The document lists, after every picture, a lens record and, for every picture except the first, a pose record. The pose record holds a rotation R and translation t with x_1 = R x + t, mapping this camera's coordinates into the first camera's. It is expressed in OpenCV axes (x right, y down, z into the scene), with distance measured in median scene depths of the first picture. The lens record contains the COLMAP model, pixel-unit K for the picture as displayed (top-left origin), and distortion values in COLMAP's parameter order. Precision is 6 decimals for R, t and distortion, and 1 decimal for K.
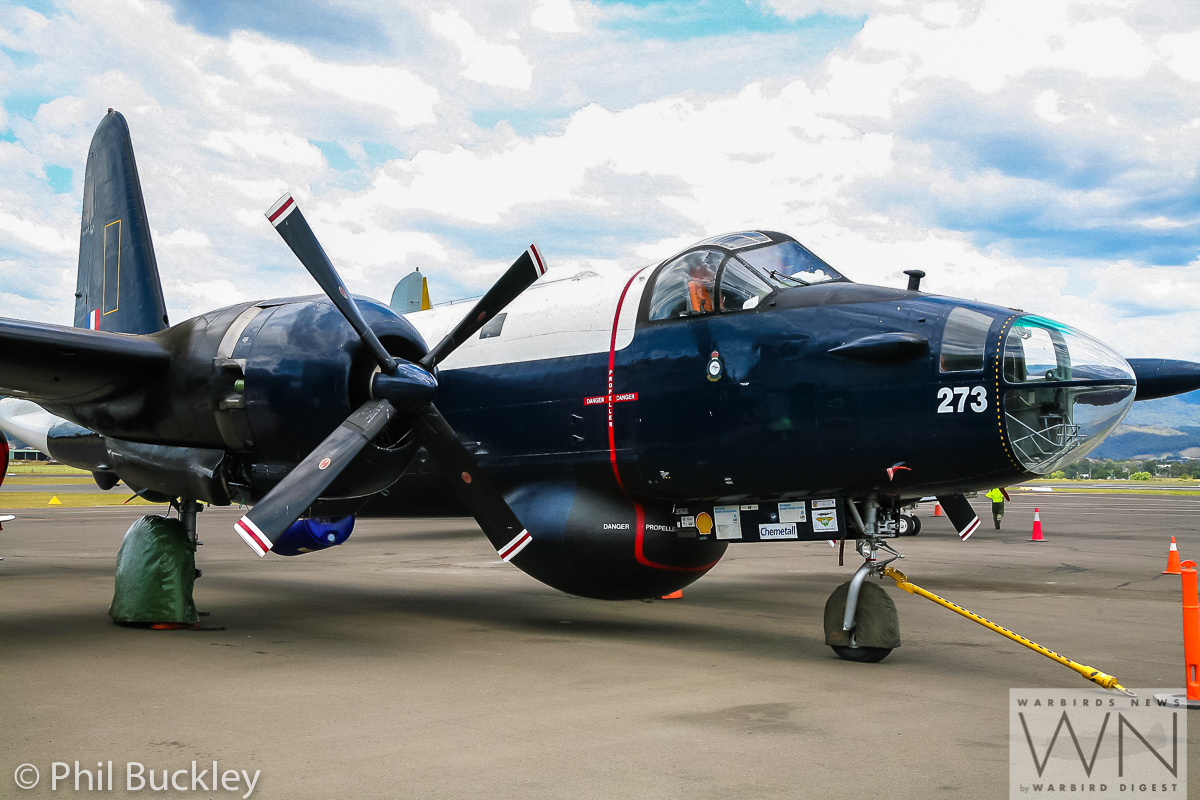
lens RADIAL K [[1484.9, 0, 600.0], [0, 1484.9, 400.0], [0, 0, 1]] dist [0.113898, 0.011005]
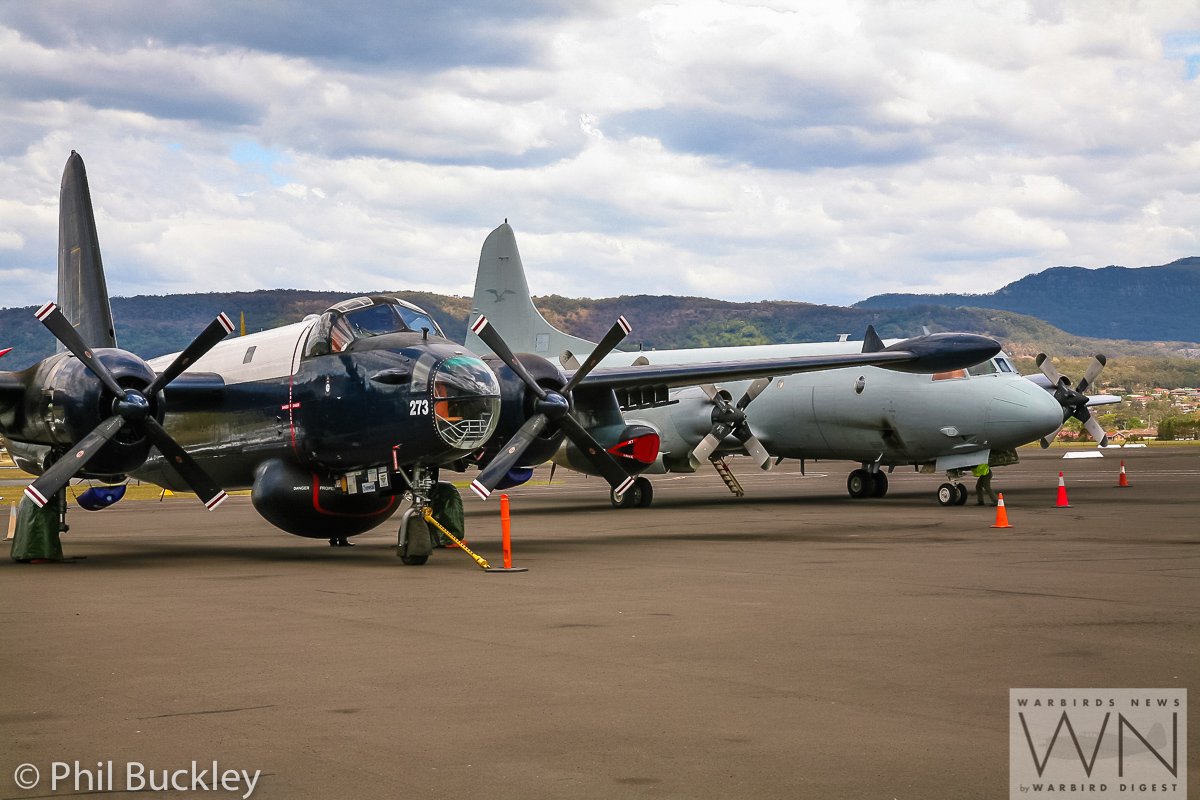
lens RADIAL K [[2289.6, 0, 600.0], [0, 2289.6, 400.0], [0, 0, 1]] dist [0.314466, -0.304390]
pose [[0.978289, -0.030086, -0.205049, 0.871798], [0.036154, 0.999010, 0.025914, -0.061765], [0.204067, -0.032765, 0.978409, -1.374172]]
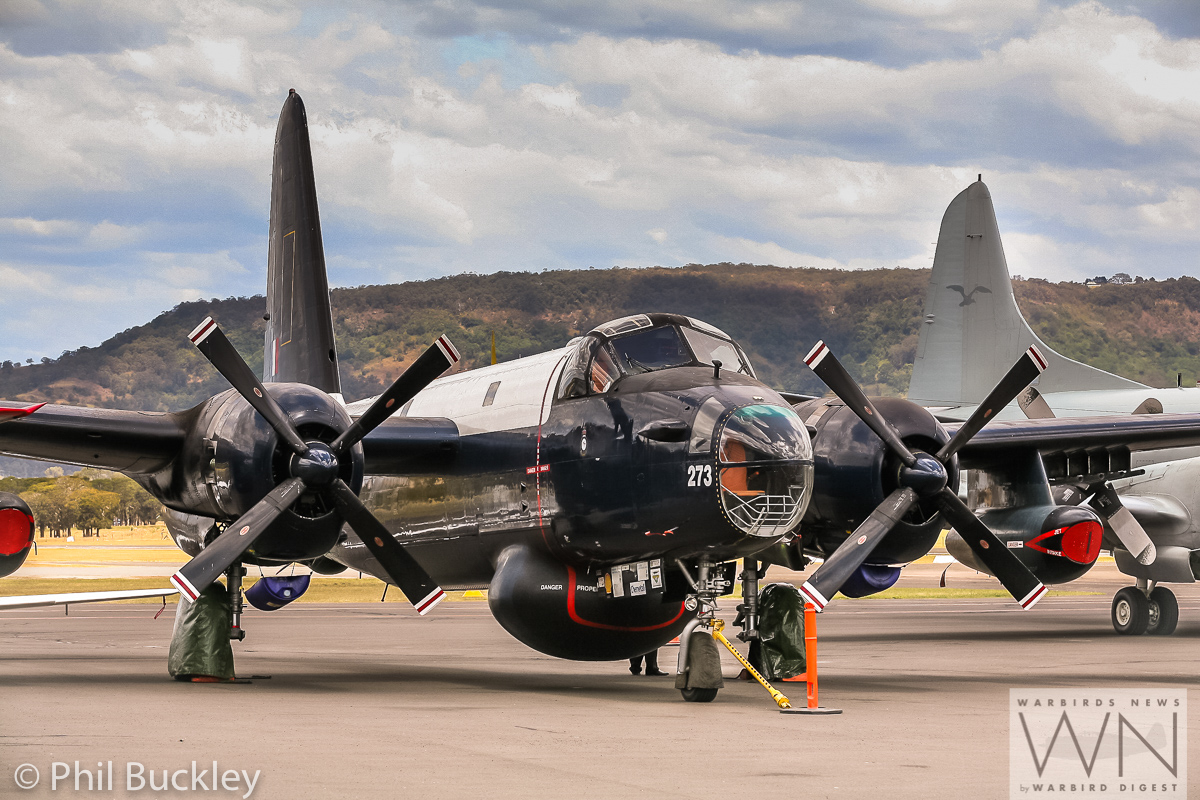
lens RADIAL K [[3866.9, 0, 600.0], [0, 3866.9, 400.0], [0, 0, 1]] dist [-0.026304, 0.063376]
pose [[0.929739, -0.016598, -0.367846, 1.160577], [0.020984, 0.999748, 0.007927, -0.077585], [0.367622, -0.015089, 0.929853, -1.712972]]
